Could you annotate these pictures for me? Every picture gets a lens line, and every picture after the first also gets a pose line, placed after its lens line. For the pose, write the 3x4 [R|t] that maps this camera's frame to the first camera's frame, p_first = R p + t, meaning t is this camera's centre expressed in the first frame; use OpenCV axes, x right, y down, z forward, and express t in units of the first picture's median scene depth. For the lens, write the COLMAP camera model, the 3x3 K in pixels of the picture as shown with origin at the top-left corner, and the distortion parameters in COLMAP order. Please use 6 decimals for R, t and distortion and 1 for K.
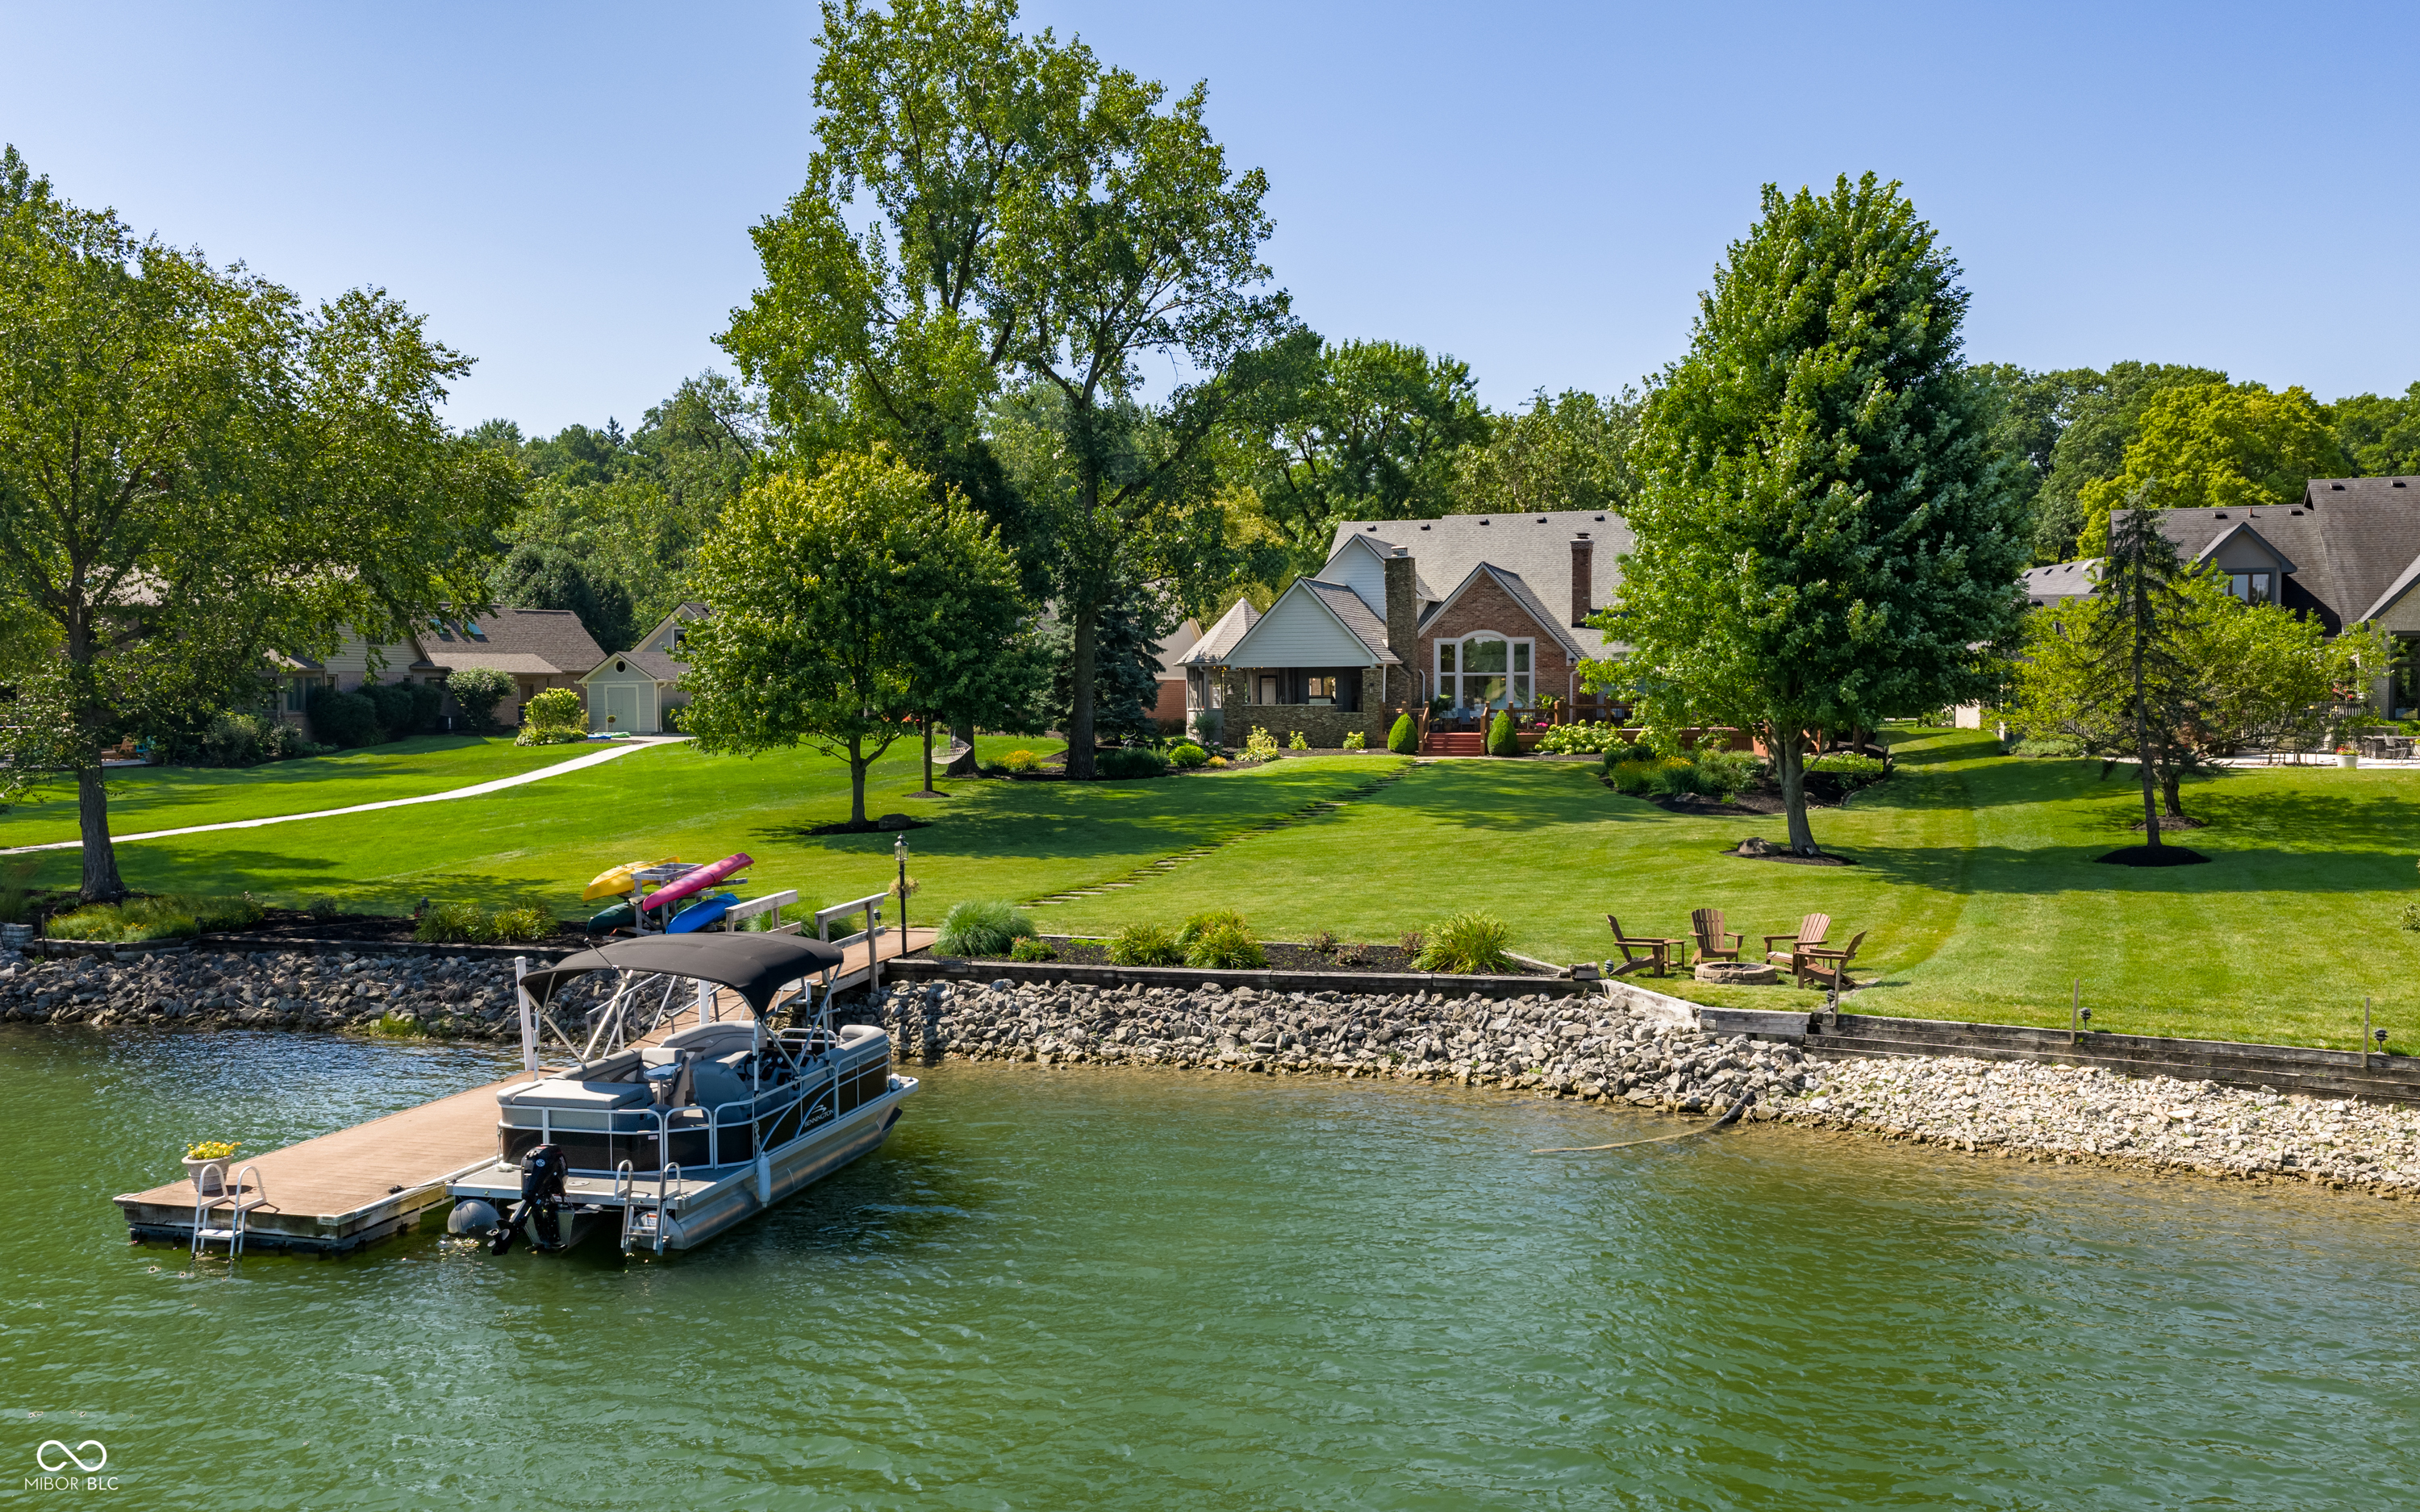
lens RADIAL K [[1995.7, 0, 1206.5], [0, 1995.7, 786.6], [0, 0, 1]] dist [0.024393, 0.006672]
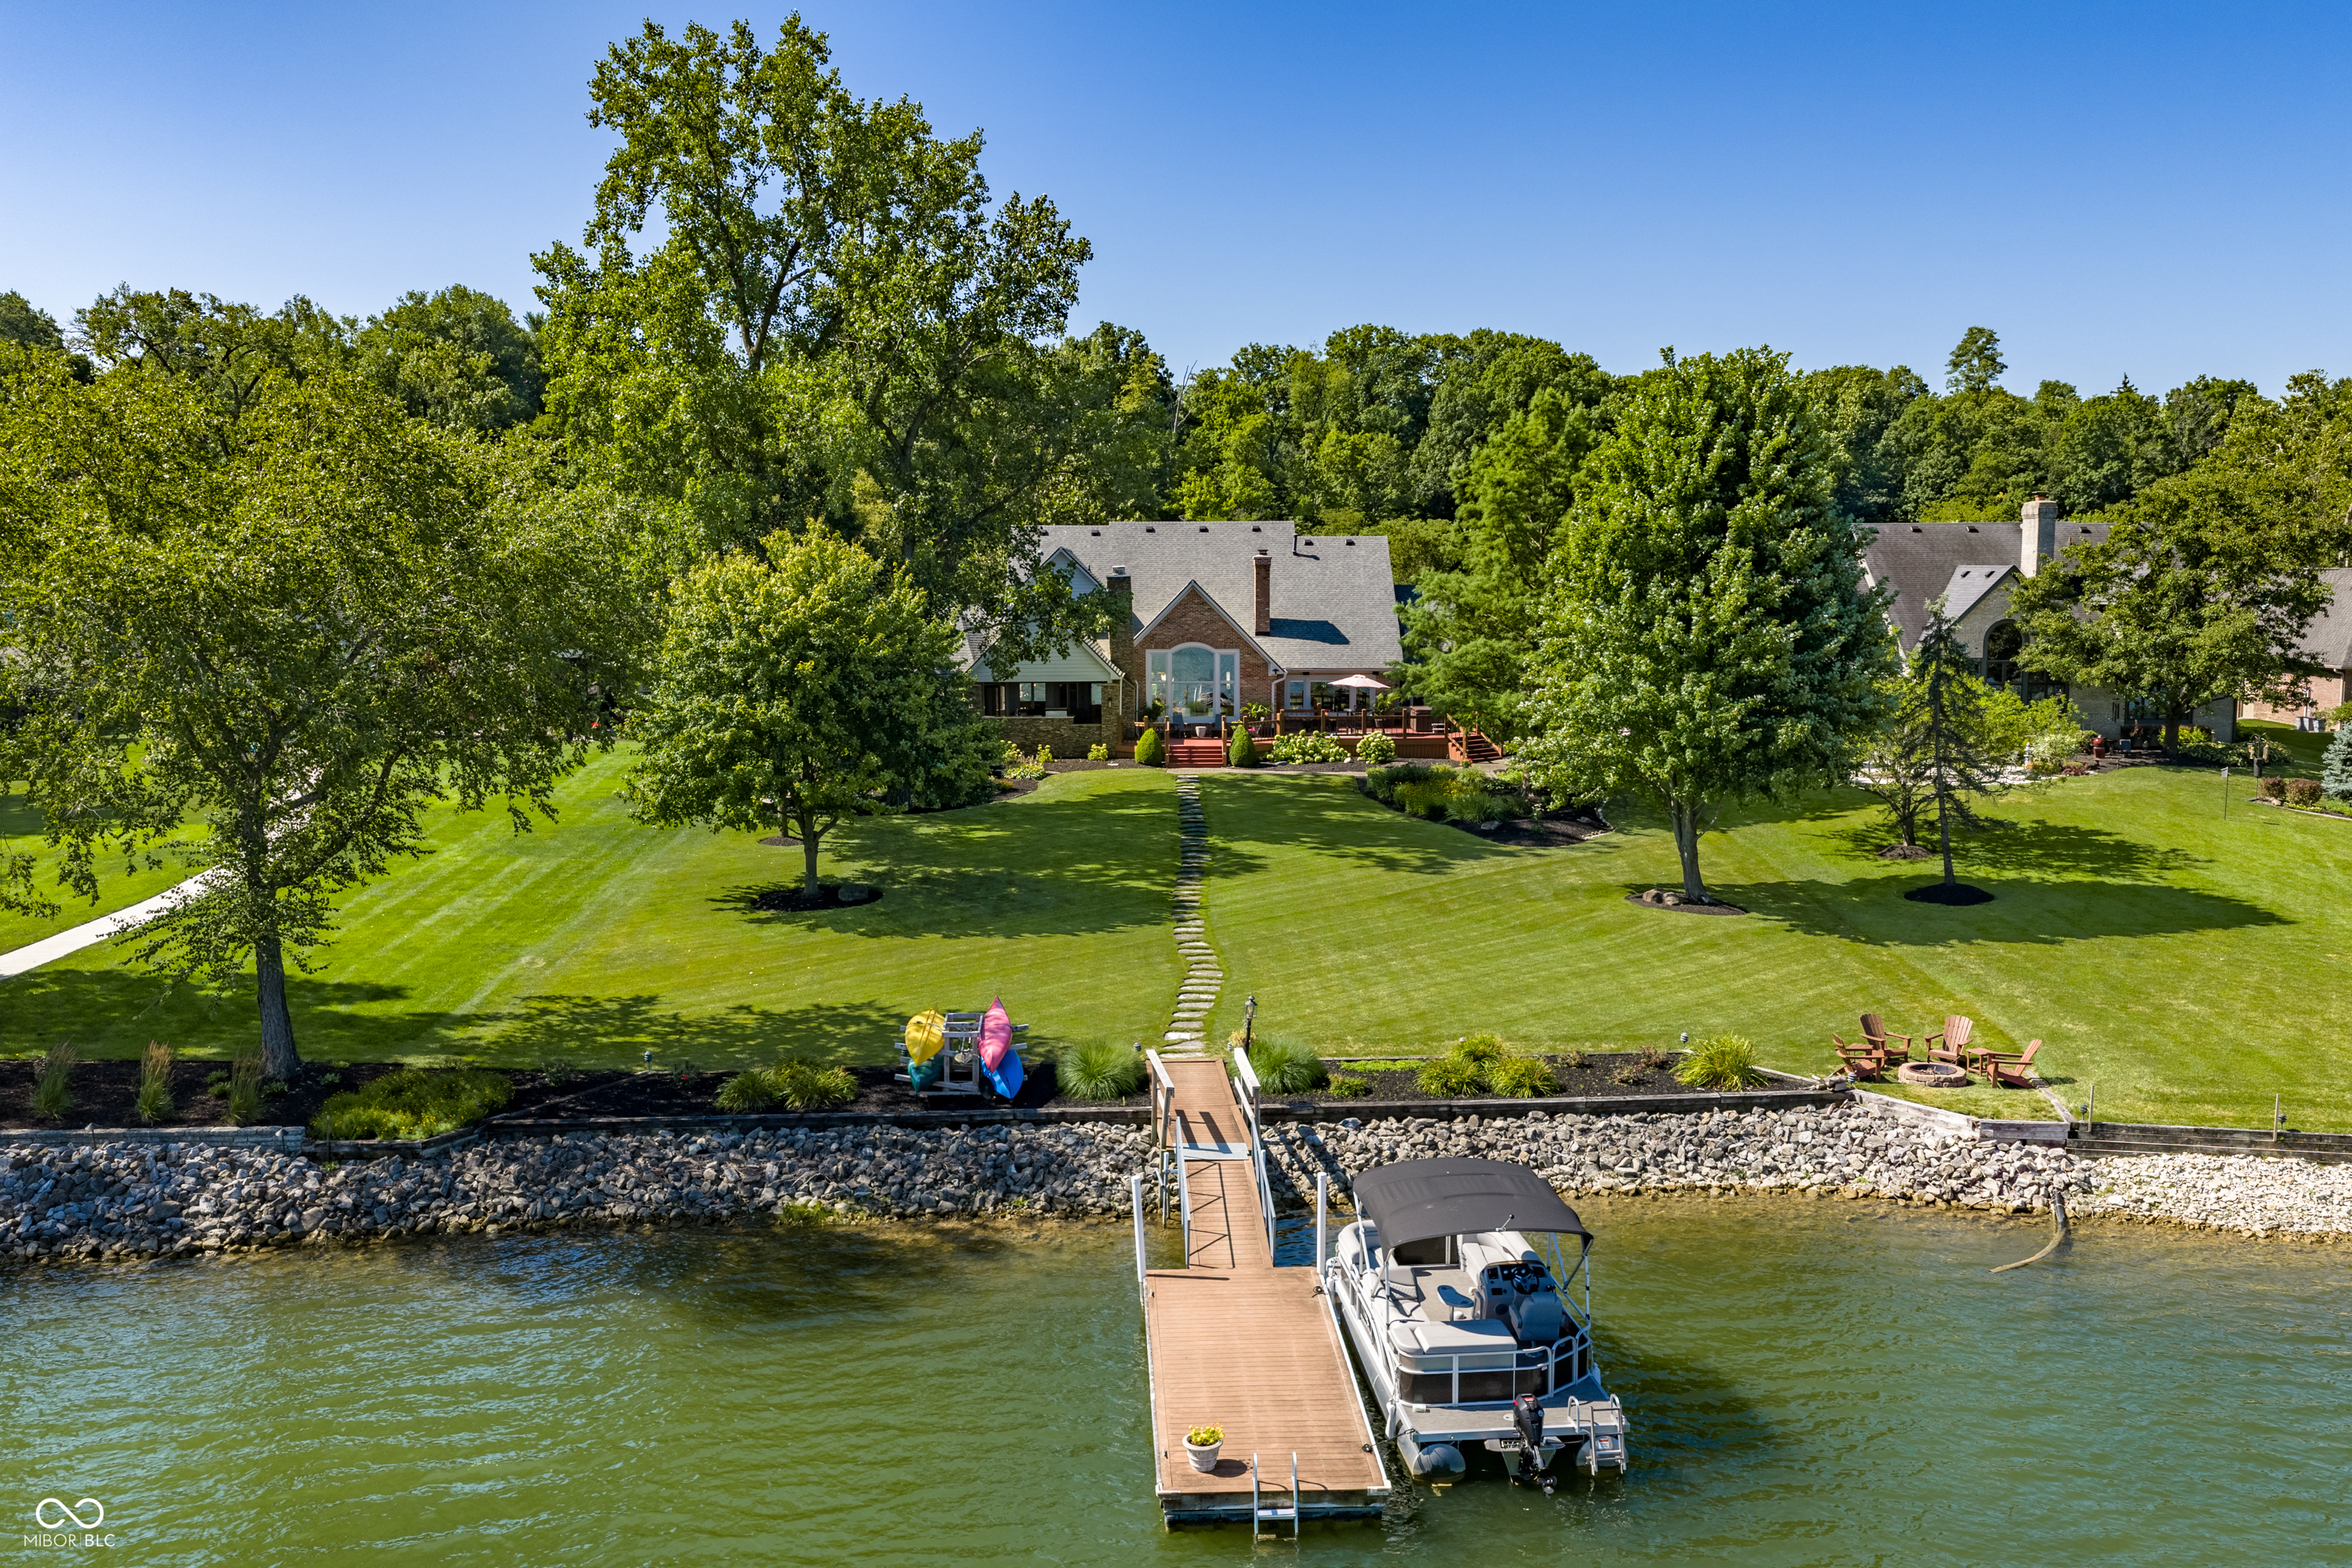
lens RADIAL K [[1961.4, 0, 1171.1], [0, 1961.4, 762.2], [0, 0, 1]] dist [0.017920, 0.011207]
pose [[0.945190, -0.030286, 0.325114, -0.418187], [0.015803, 0.998765, 0.047097, -0.120805], [-0.326139, -0.039378, 0.944501, -0.010852]]
